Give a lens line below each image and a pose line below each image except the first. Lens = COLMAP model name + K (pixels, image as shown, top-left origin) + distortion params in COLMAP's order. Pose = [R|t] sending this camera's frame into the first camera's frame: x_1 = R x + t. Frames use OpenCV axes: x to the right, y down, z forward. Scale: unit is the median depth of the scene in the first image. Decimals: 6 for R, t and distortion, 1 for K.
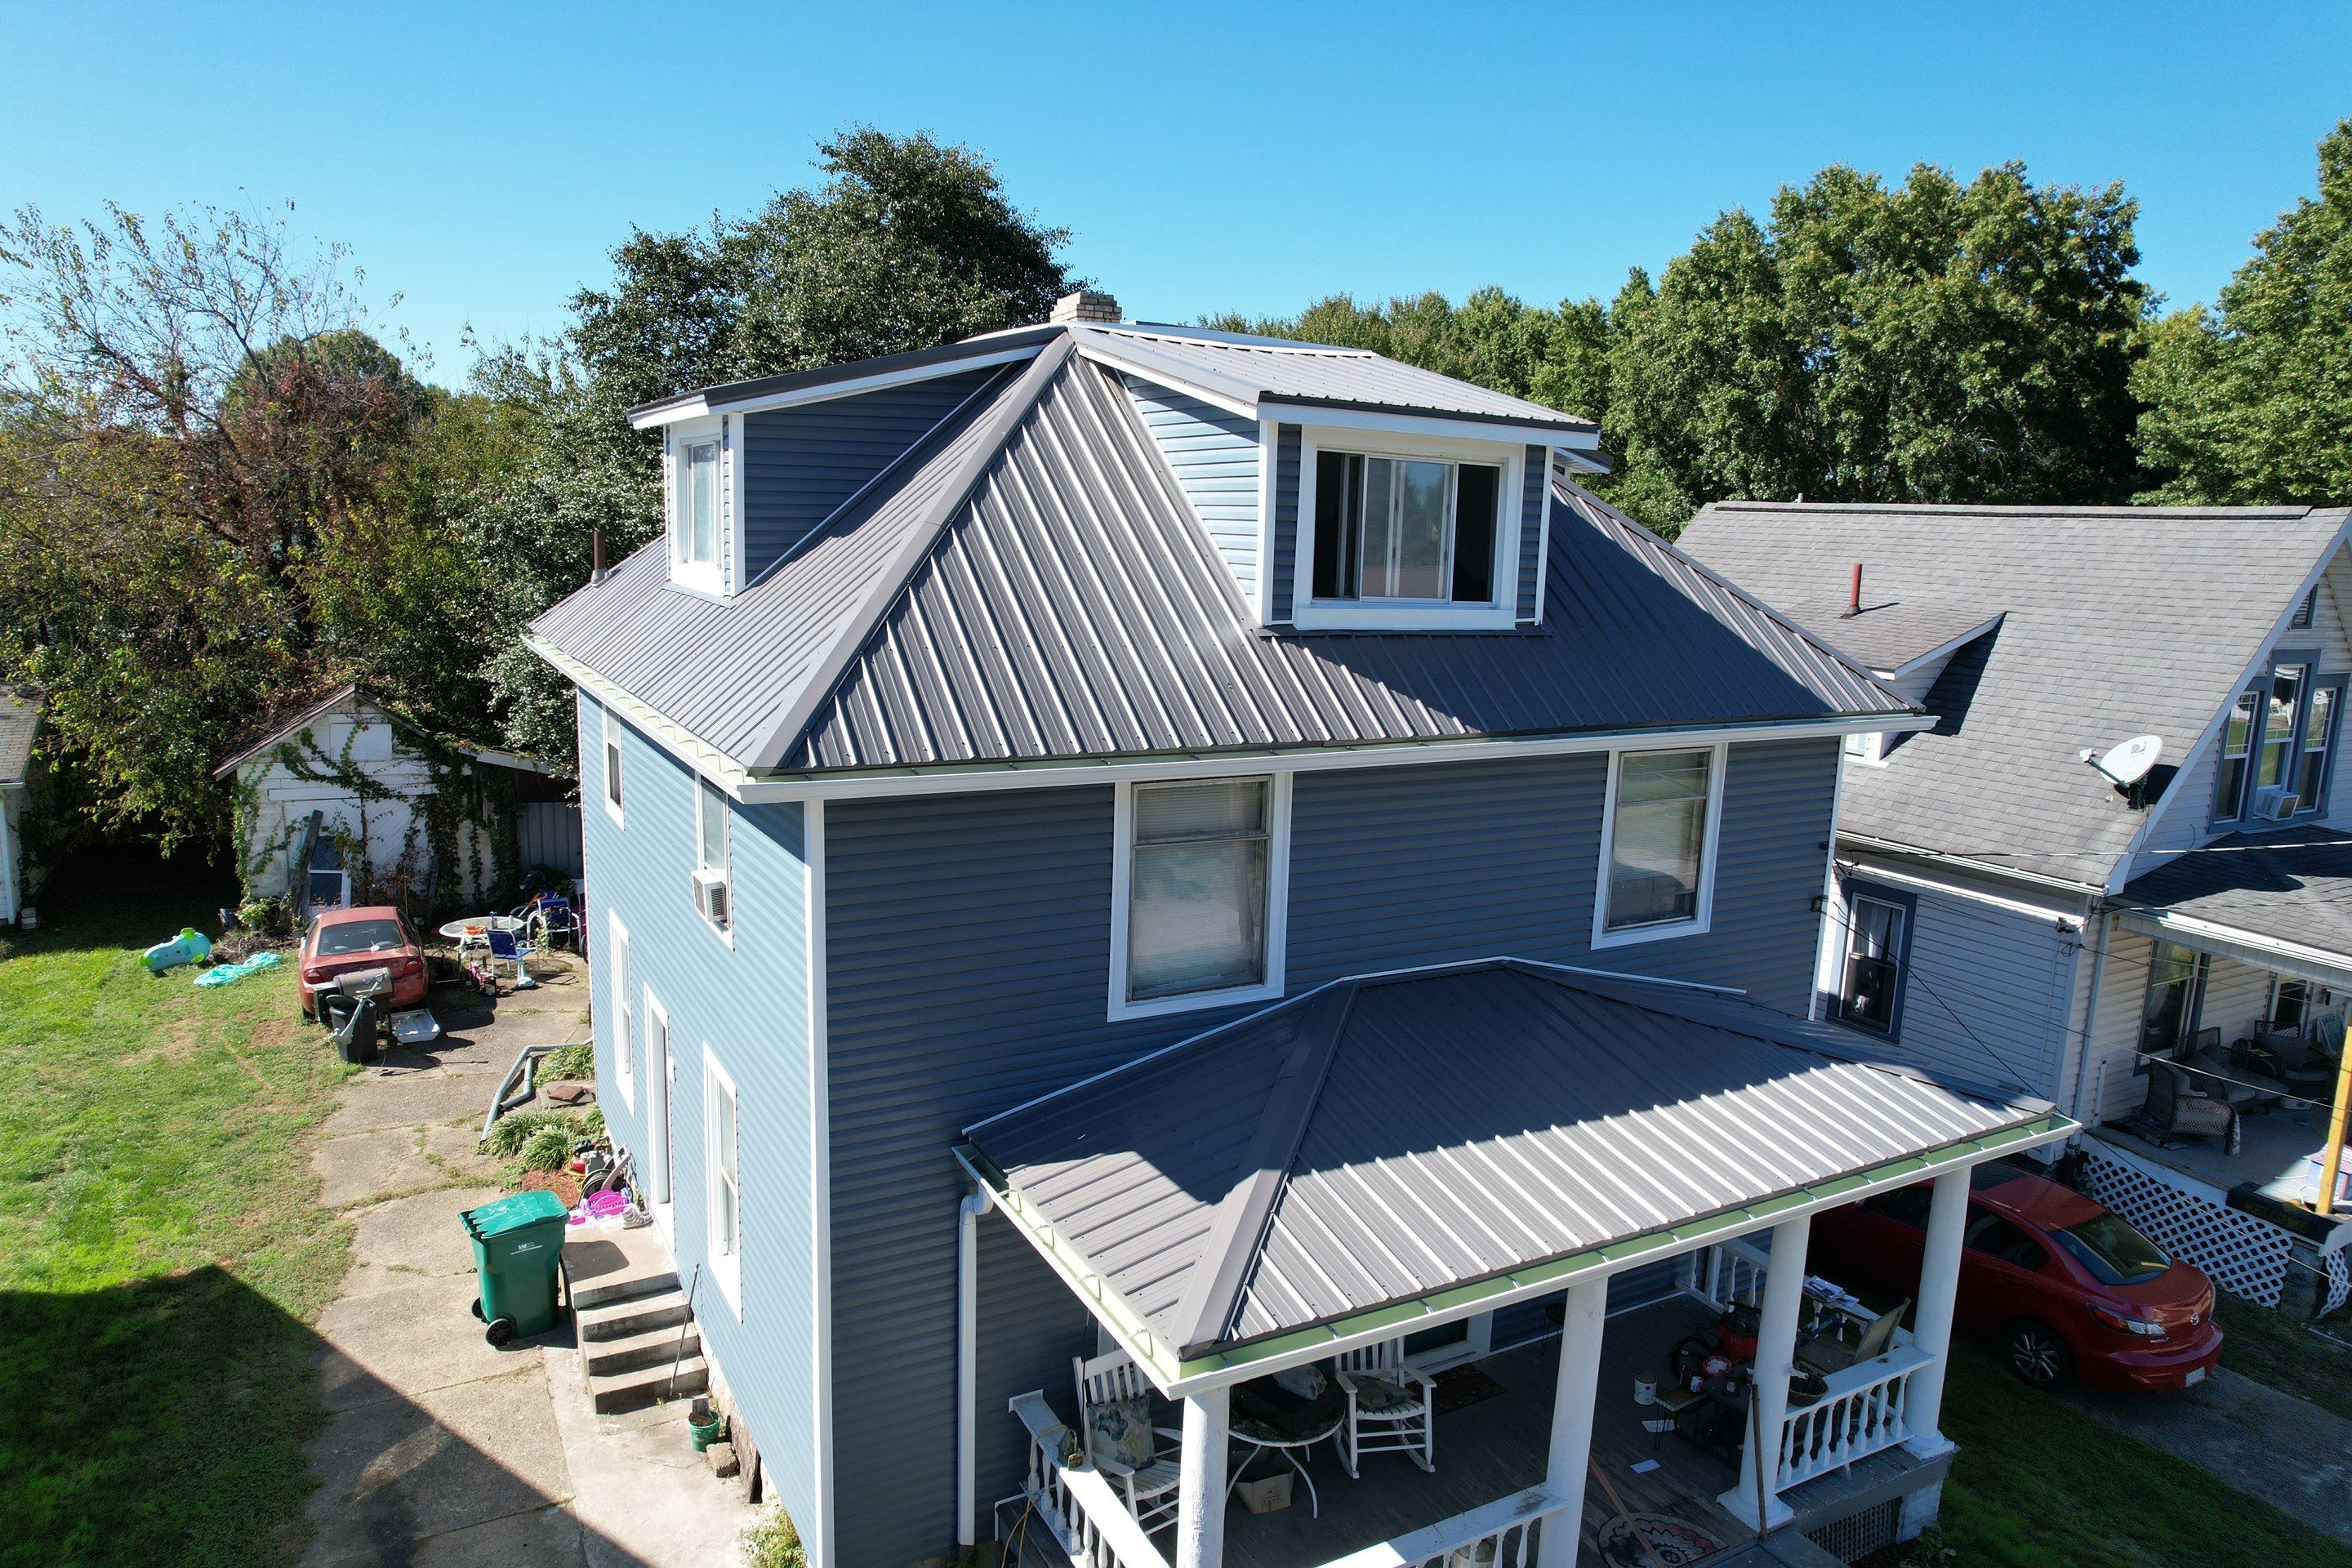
lens RADIAL K [[1489.6, 0, 1171.5], [0, 1489.6, 805.5], [0, 0, 1]] dist [-0.084628, 0.083515]
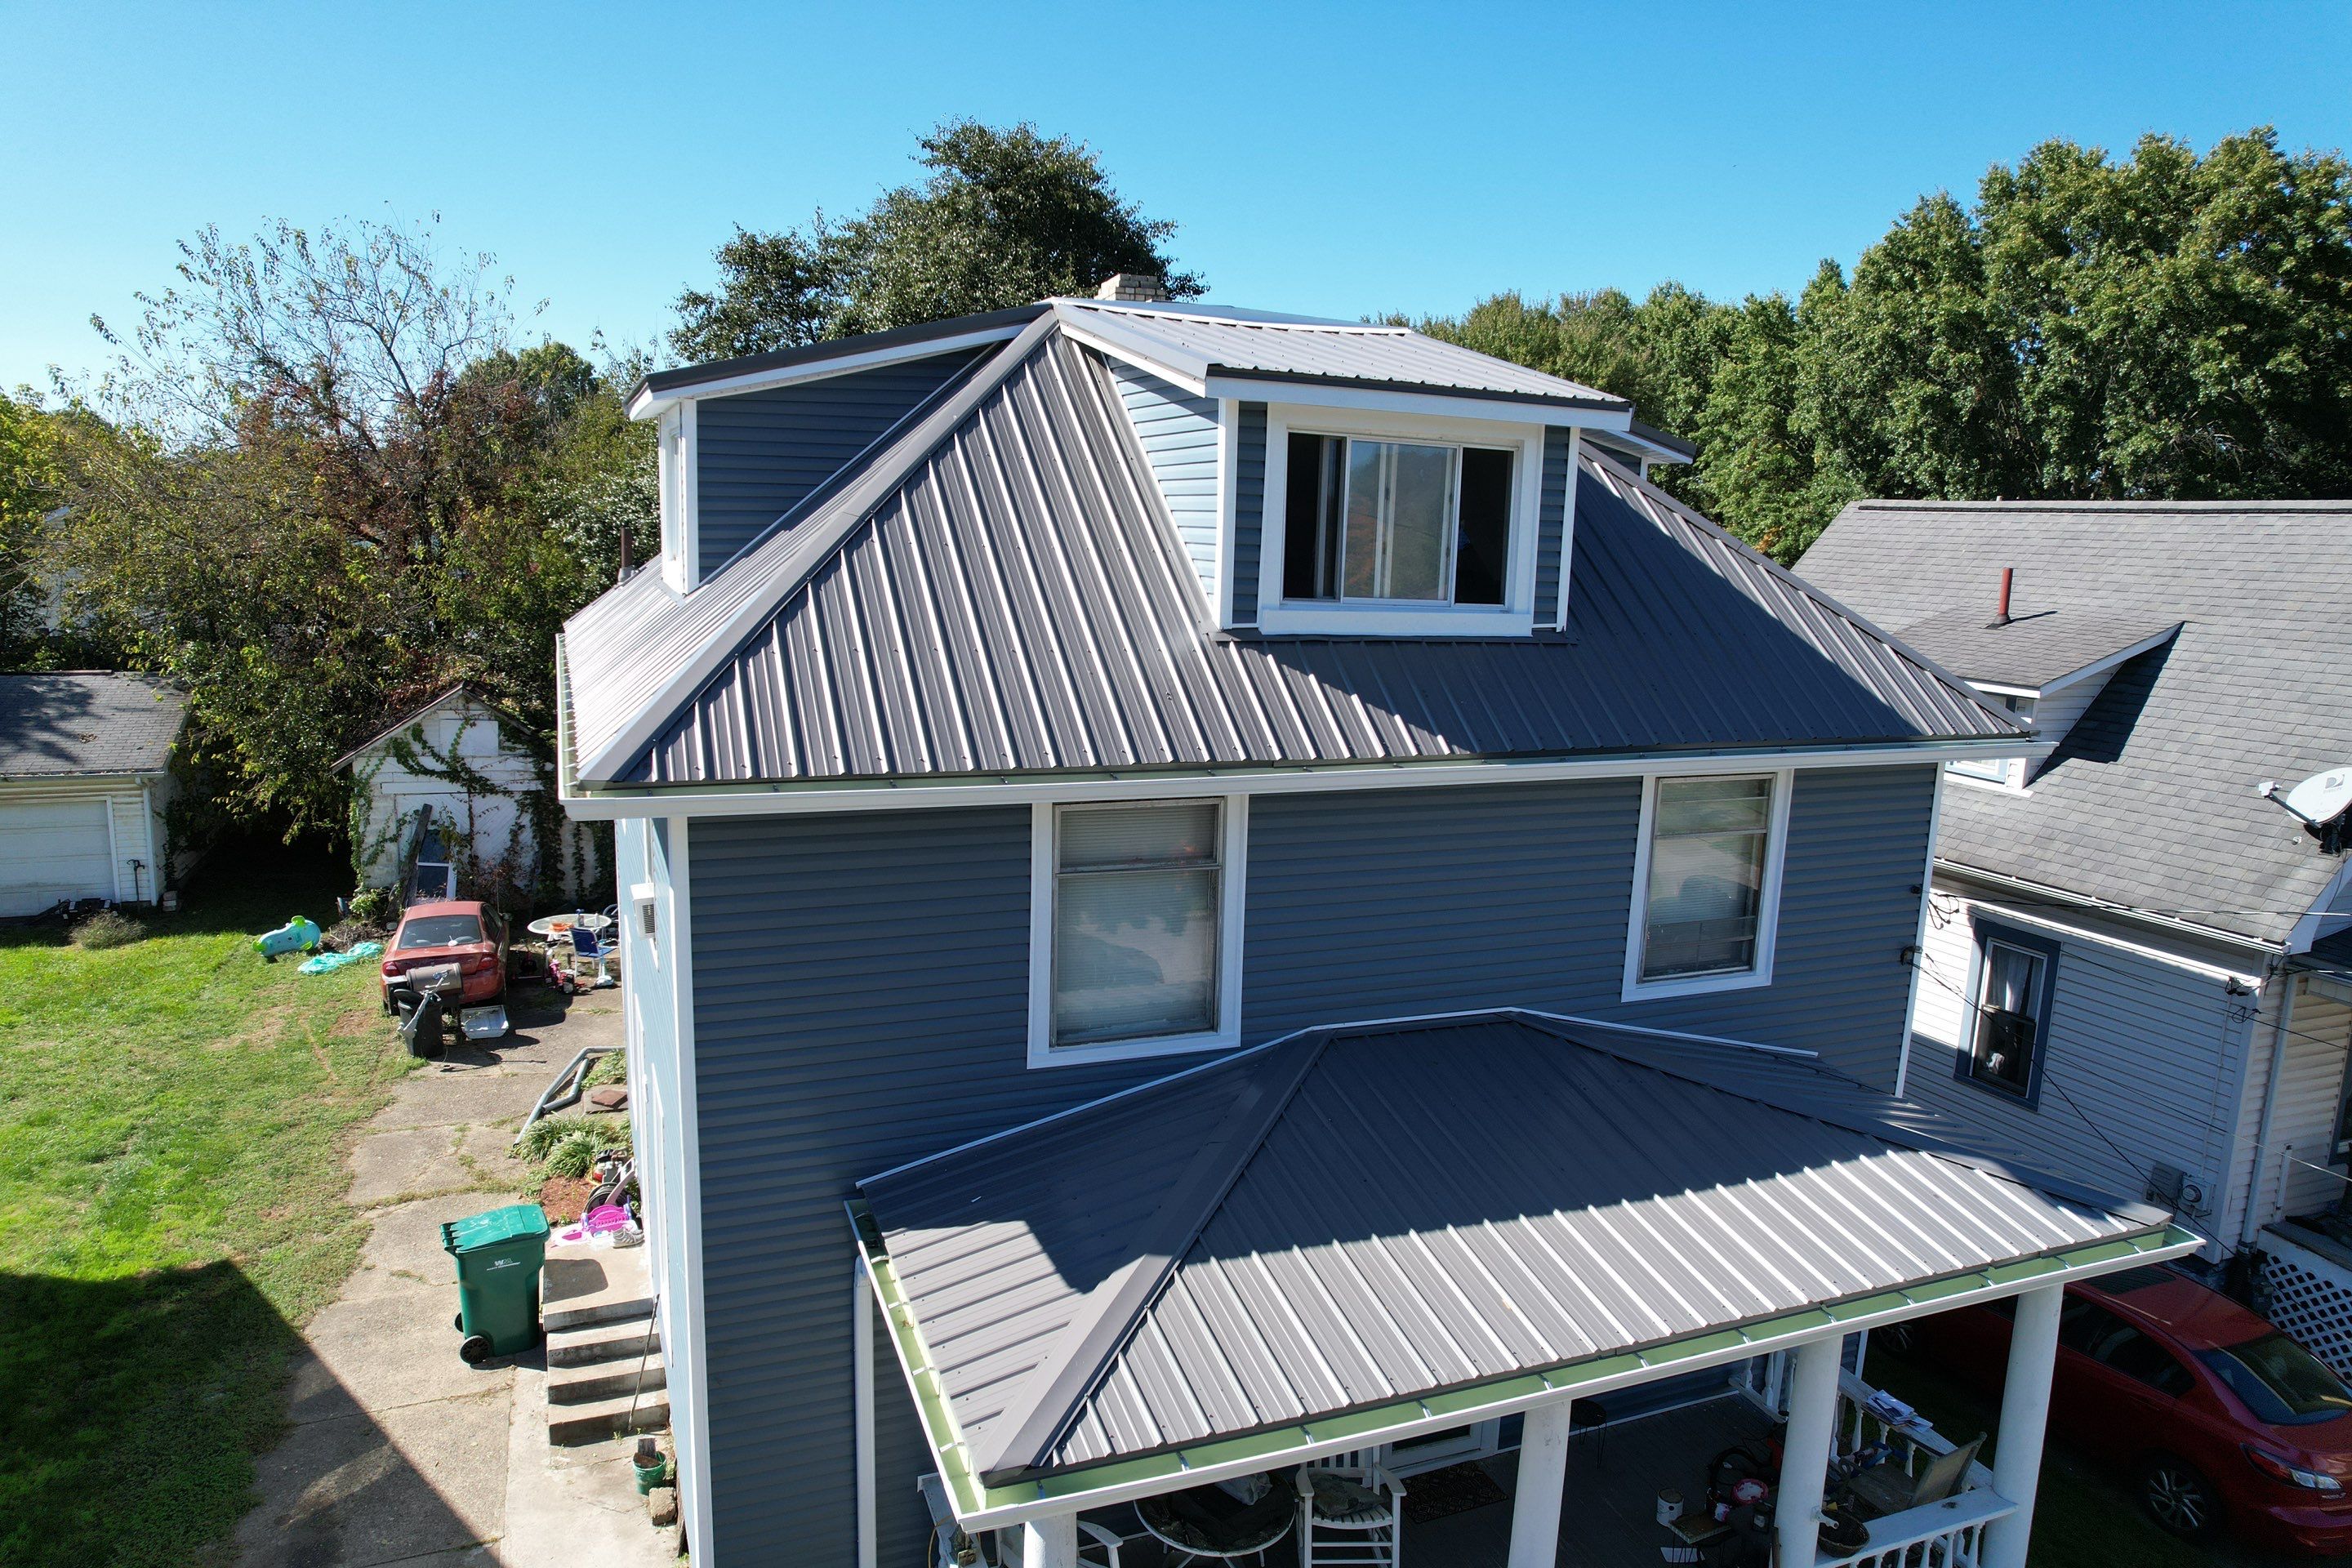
lens RADIAL K [[1489.6, 0, 1171.5], [0, 1489.6, 805.5], [0, 0, 1]] dist [-0.084628, 0.083515]
pose [[0.992580, 0.021971, -0.119593, 0.084358], [-0.022416, 0.999746, -0.002370, -0.007647], [0.119510, 0.005033, 0.992820, 0.068153]]
